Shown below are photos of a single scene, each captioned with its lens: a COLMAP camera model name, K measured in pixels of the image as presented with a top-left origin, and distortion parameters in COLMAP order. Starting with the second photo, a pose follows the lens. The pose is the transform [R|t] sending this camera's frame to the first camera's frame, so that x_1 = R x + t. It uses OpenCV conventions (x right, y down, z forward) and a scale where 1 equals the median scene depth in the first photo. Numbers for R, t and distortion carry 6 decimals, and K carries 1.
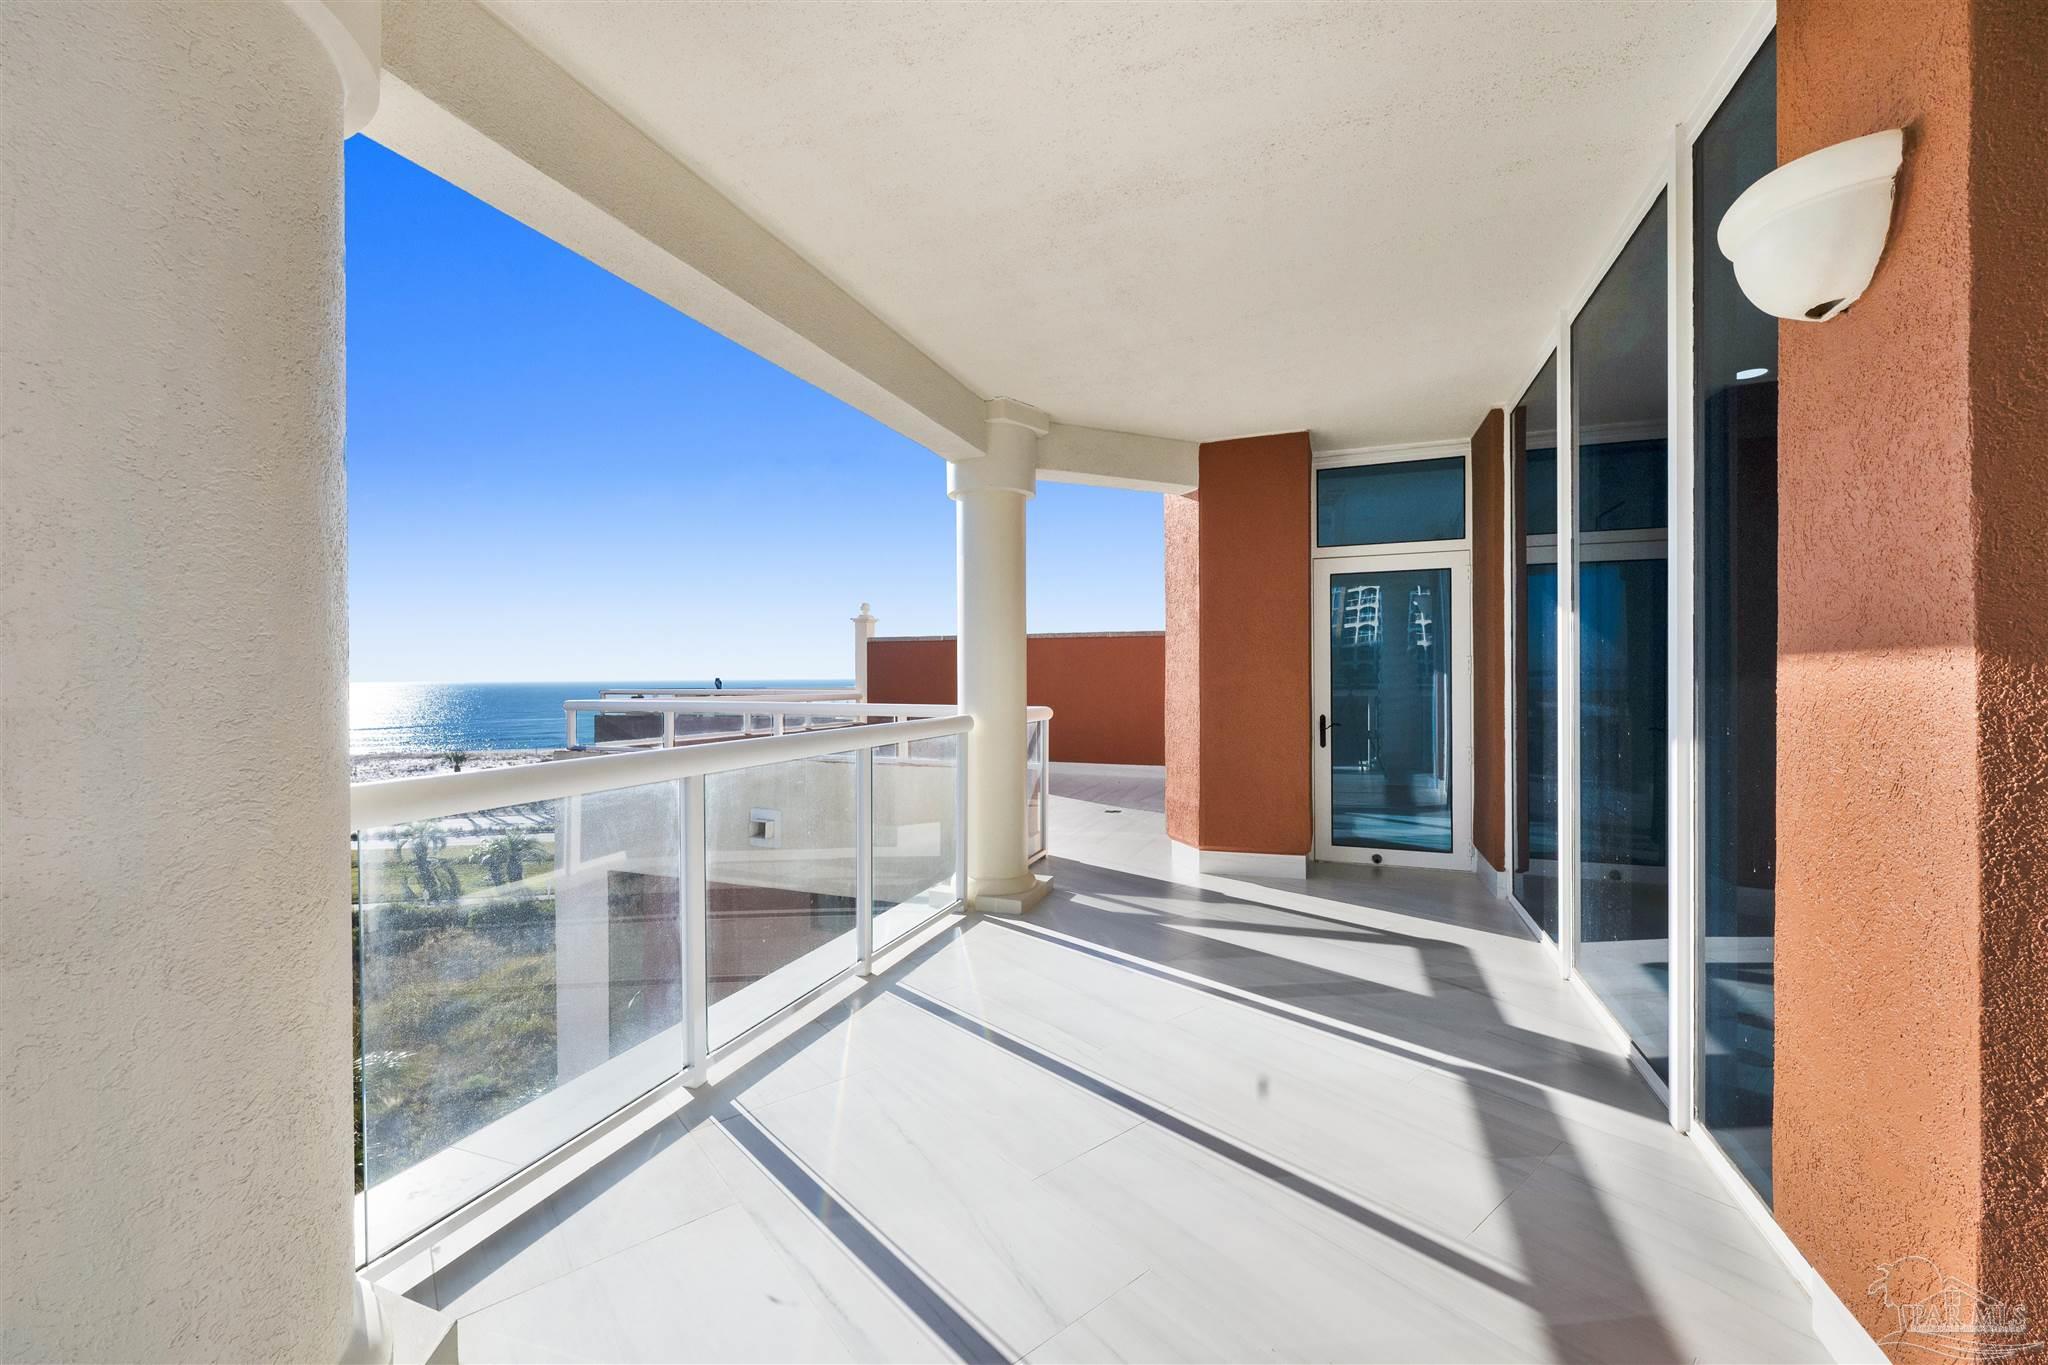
lens RADIAL K [[825.2, 0, 1027.4], [0, 825.2, 682.7], [0, 0, 1]] dist [0.000163, 0.000567]
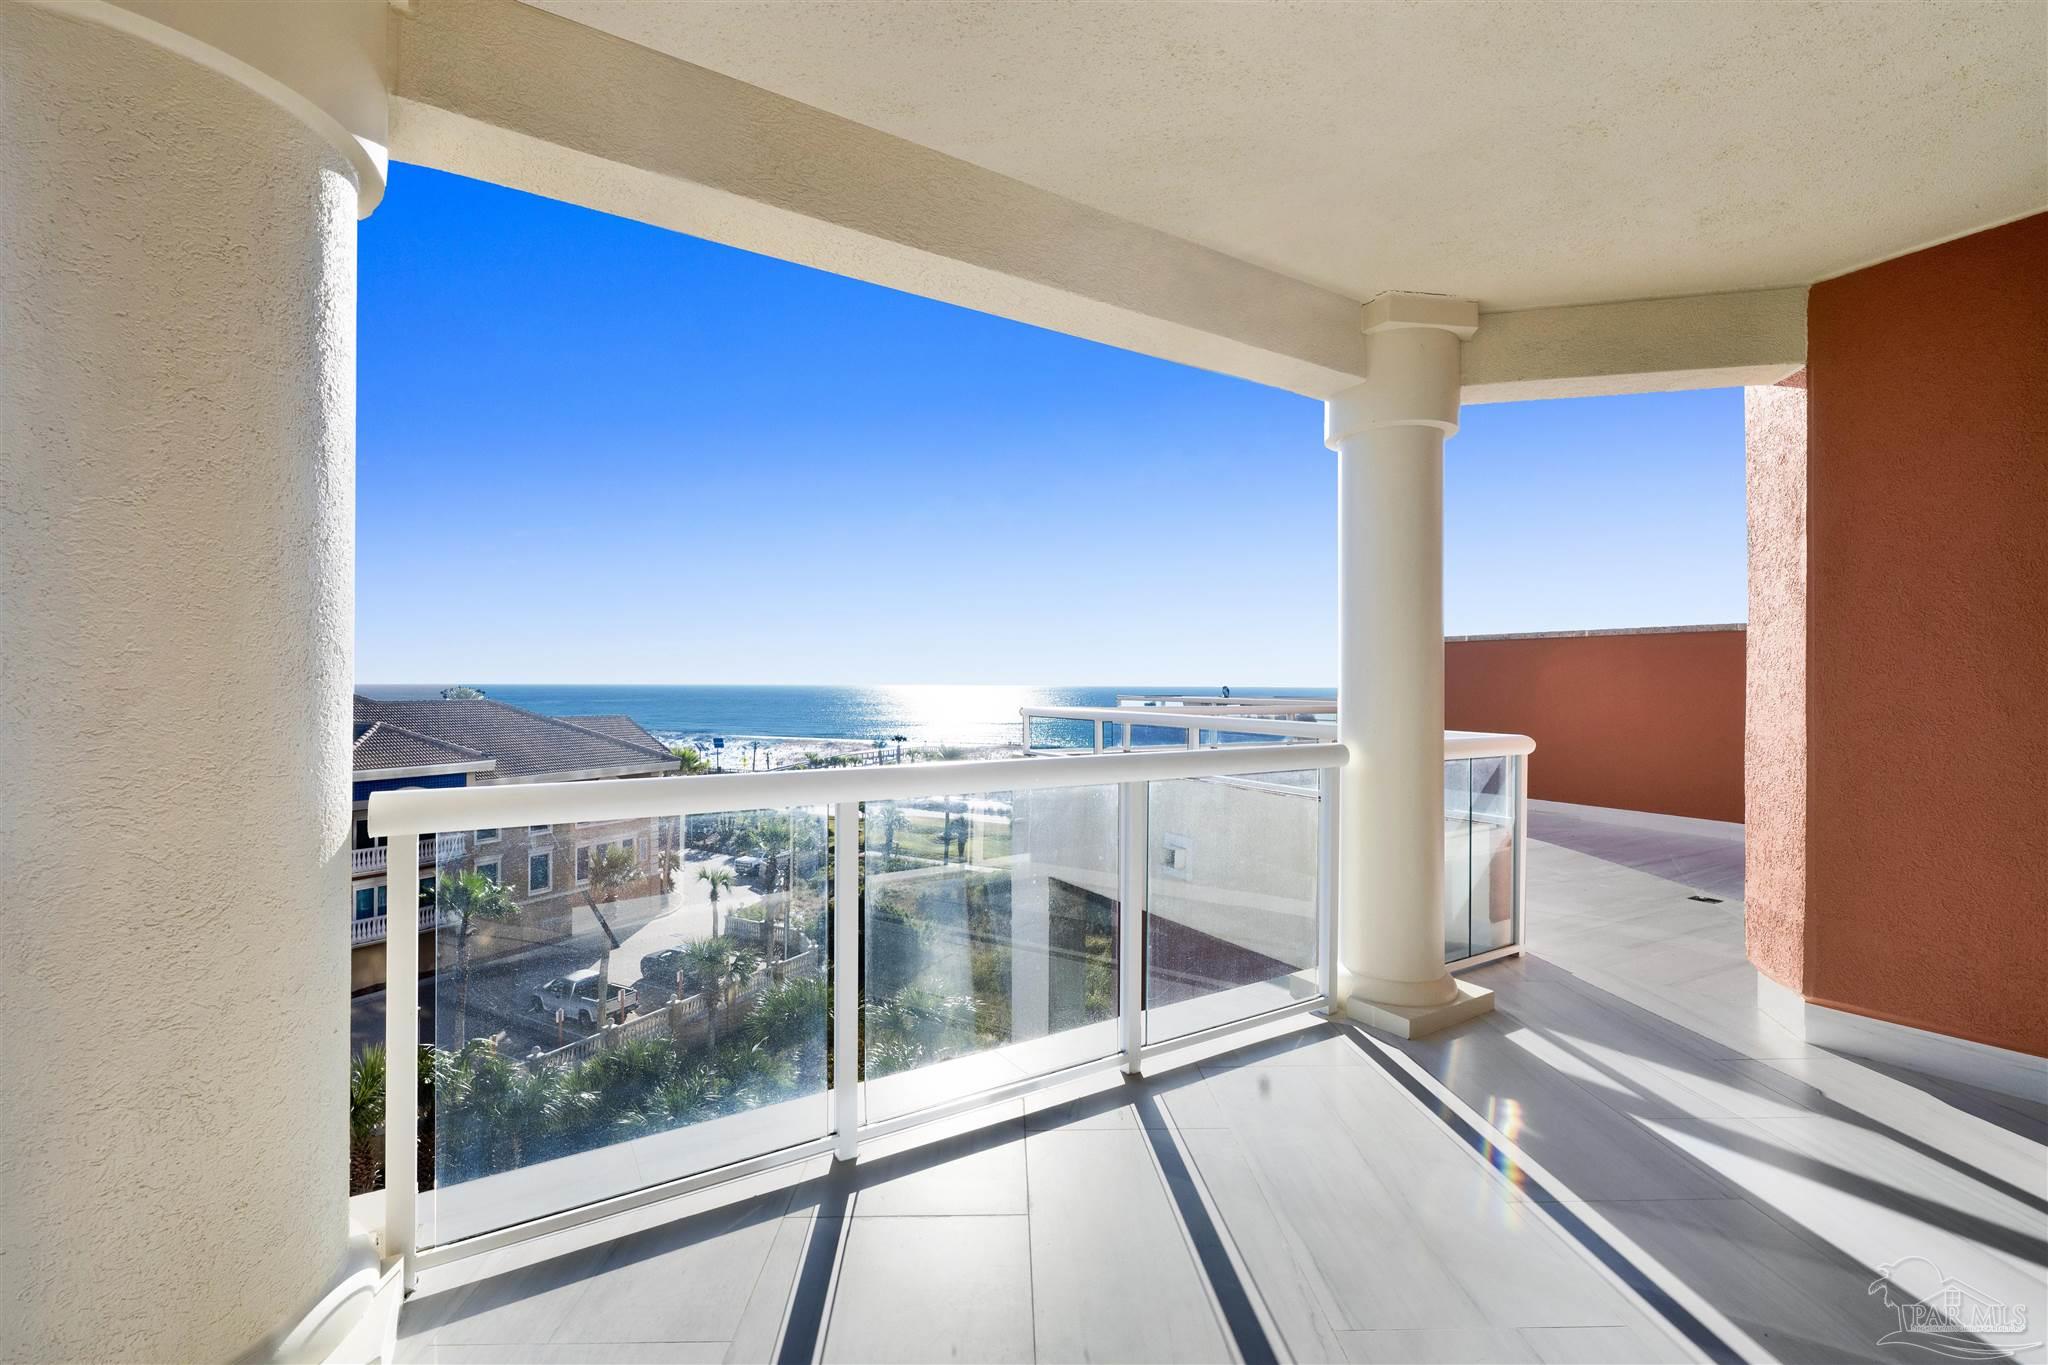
lens RADIAL K [[862.0, 0, 1014.0], [0, 862.0, 682.4], [0, 0, 1]] dist [-0.000288, 0.000671]
pose [[0.781779, 0.008092, -0.623503, 0.154695], [-0.013631, 0.999899, -0.004115, -0.006825], [0.623406, 0.011715, 0.781810, 0.200038]]
